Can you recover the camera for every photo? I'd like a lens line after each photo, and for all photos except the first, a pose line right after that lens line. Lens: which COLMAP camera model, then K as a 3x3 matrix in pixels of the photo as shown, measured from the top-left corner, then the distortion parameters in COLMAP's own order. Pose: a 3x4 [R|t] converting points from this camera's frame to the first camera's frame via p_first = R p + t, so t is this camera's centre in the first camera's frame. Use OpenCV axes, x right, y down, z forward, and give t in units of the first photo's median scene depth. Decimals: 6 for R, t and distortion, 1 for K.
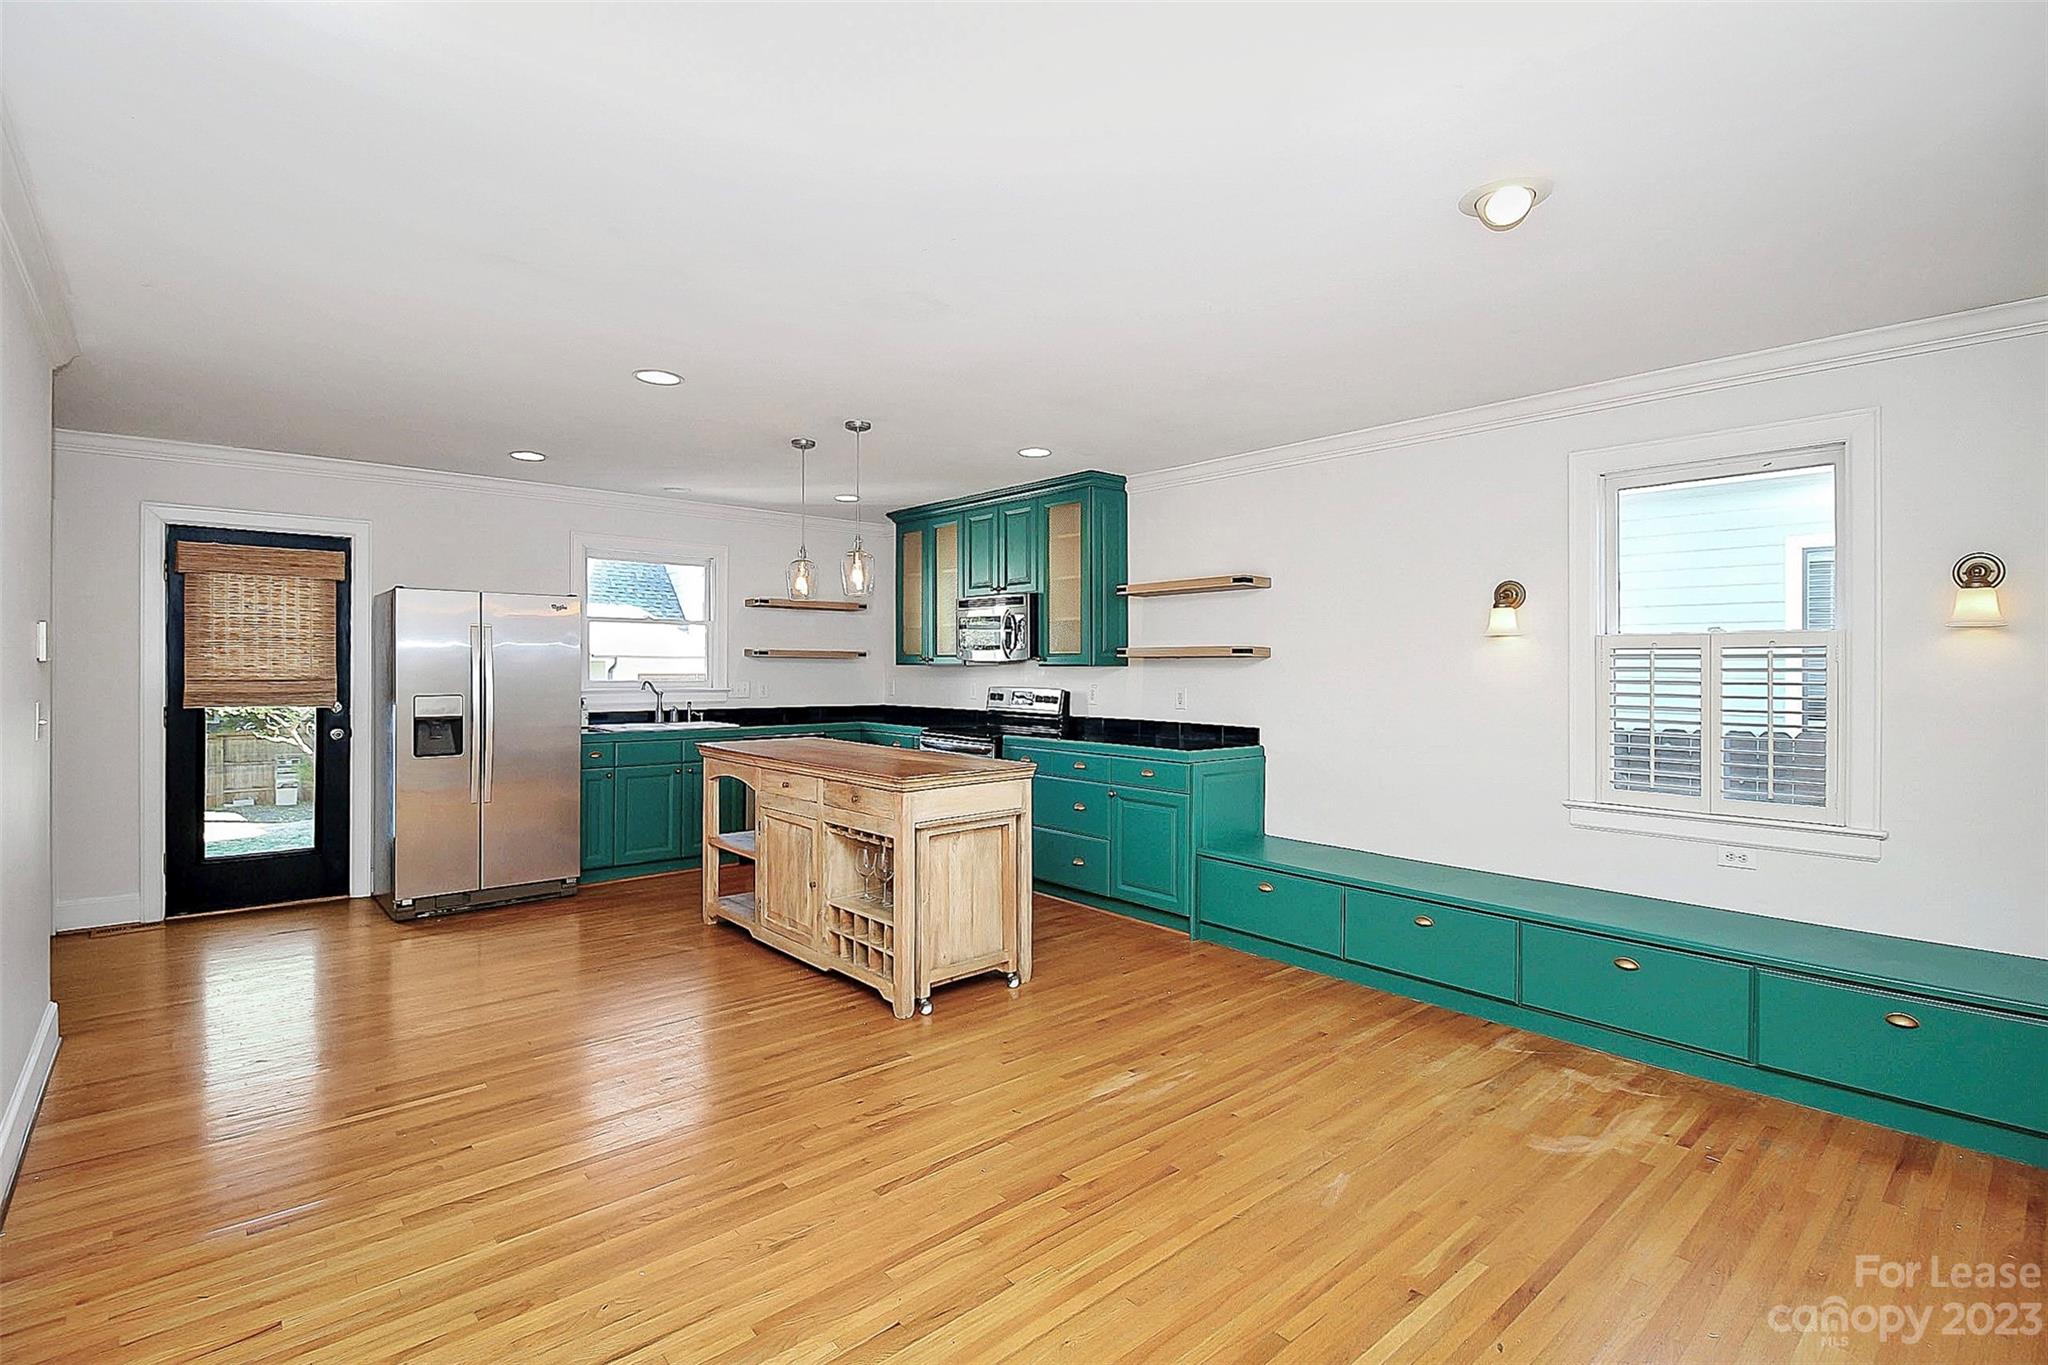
lens RADIAL K [[961.1, 0, 1027.9], [0, 961.1, 680.2], [0, 0, 1]] dist [-0.000826, -0.000225]
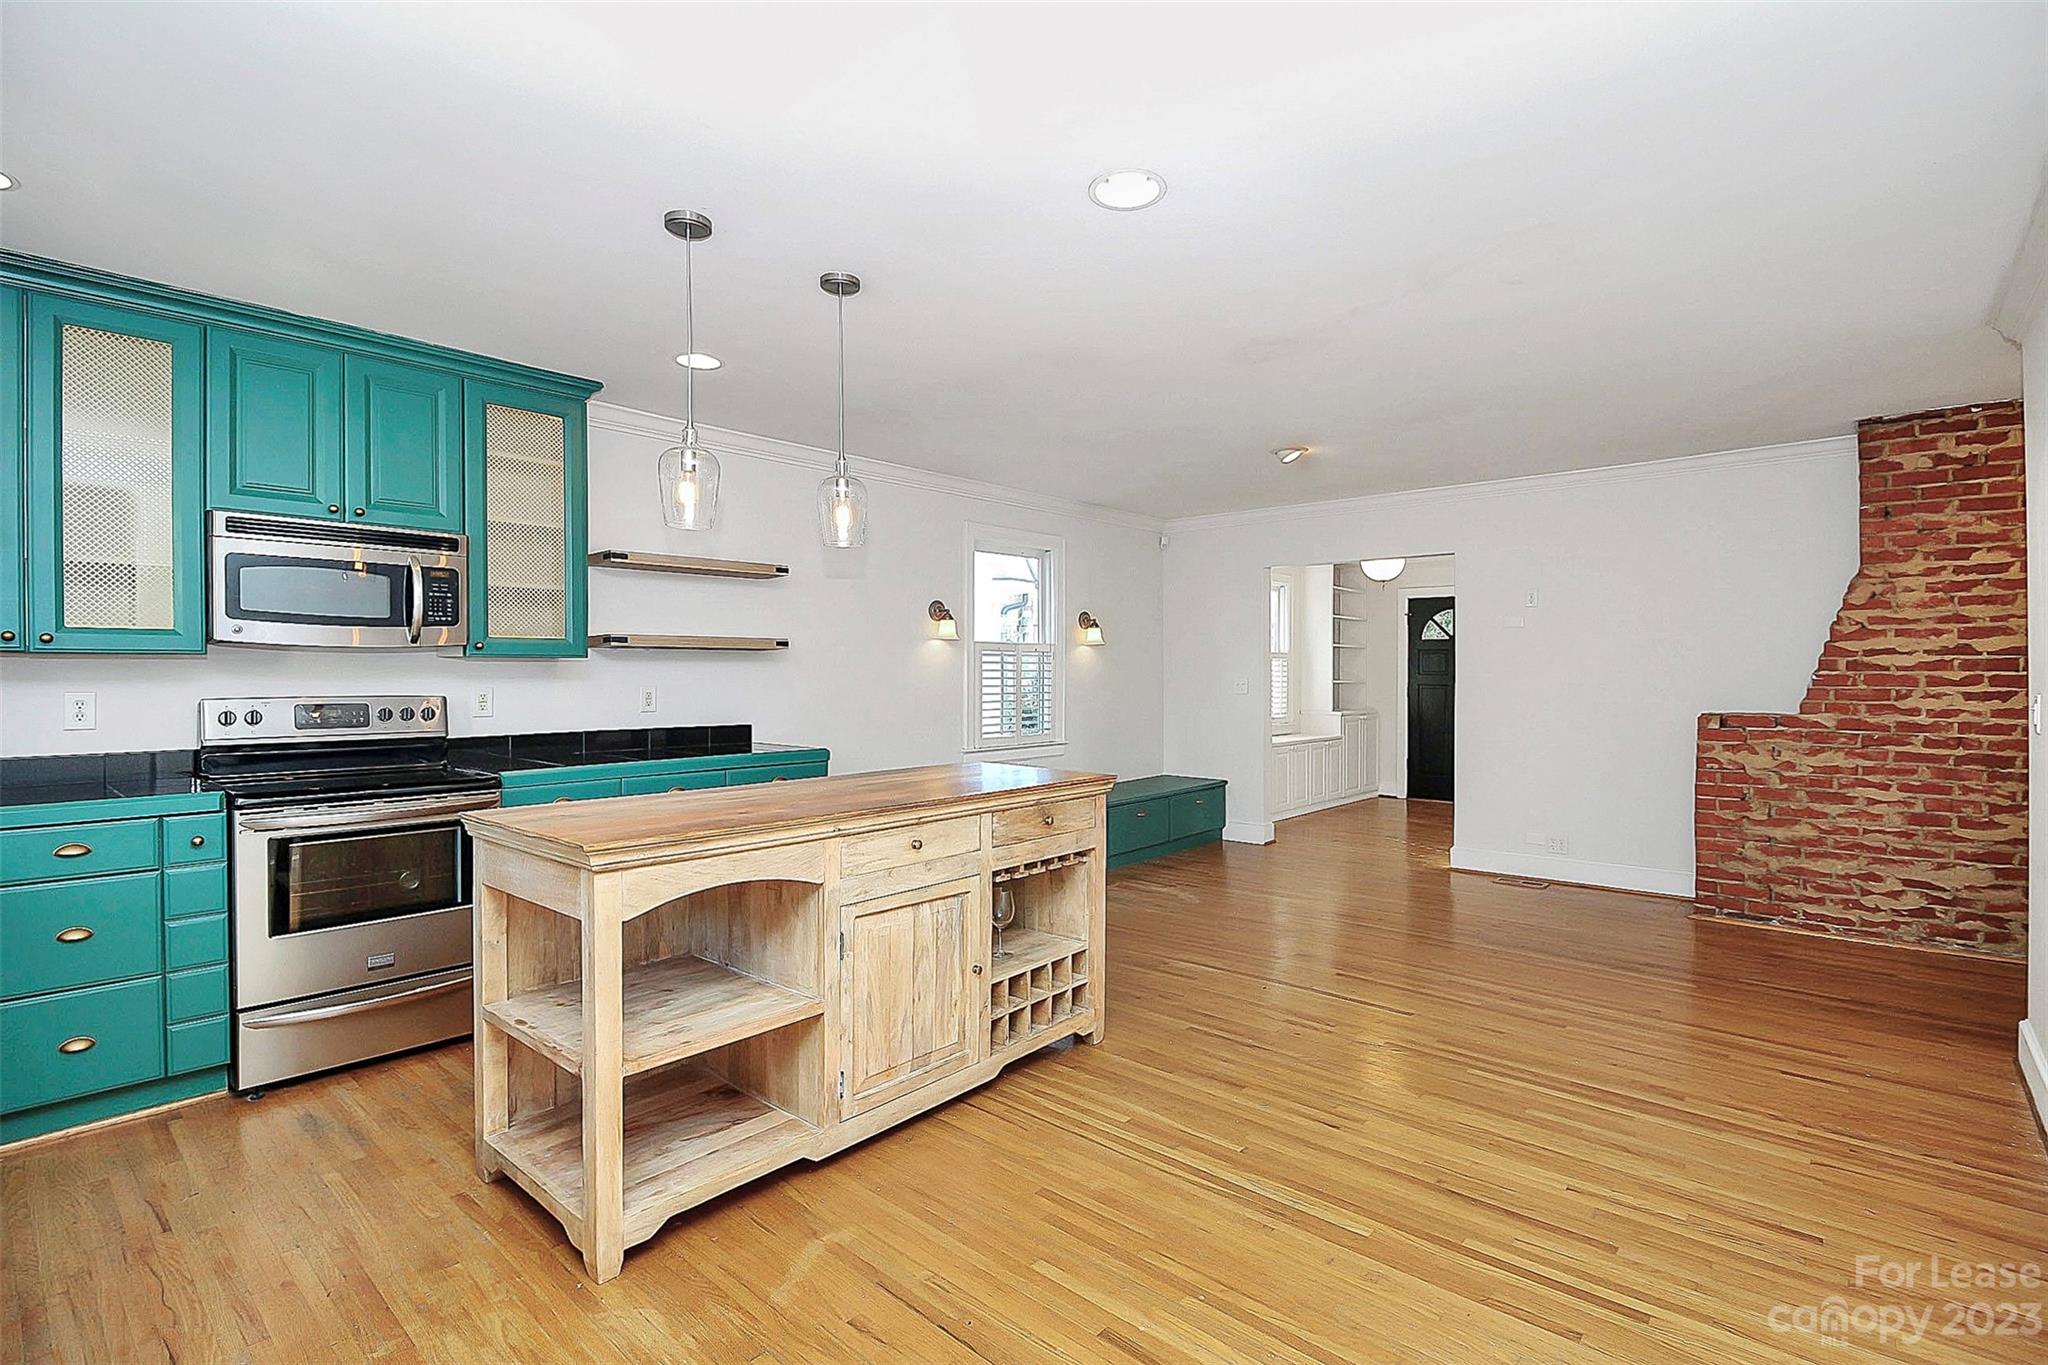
lens RADIAL K [[961.1, 0, 1027.9], [0, 961.1, 680.2], [0, 0, 1]] dist [-0.000826, -0.000225]
pose [[-0.125471, -0.015038, 0.991983, -0.938914], [0.014561, 0.999750, 0.016997, -0.008031], [-0.991990, 0.016577, -0.125220, 1.074420]]
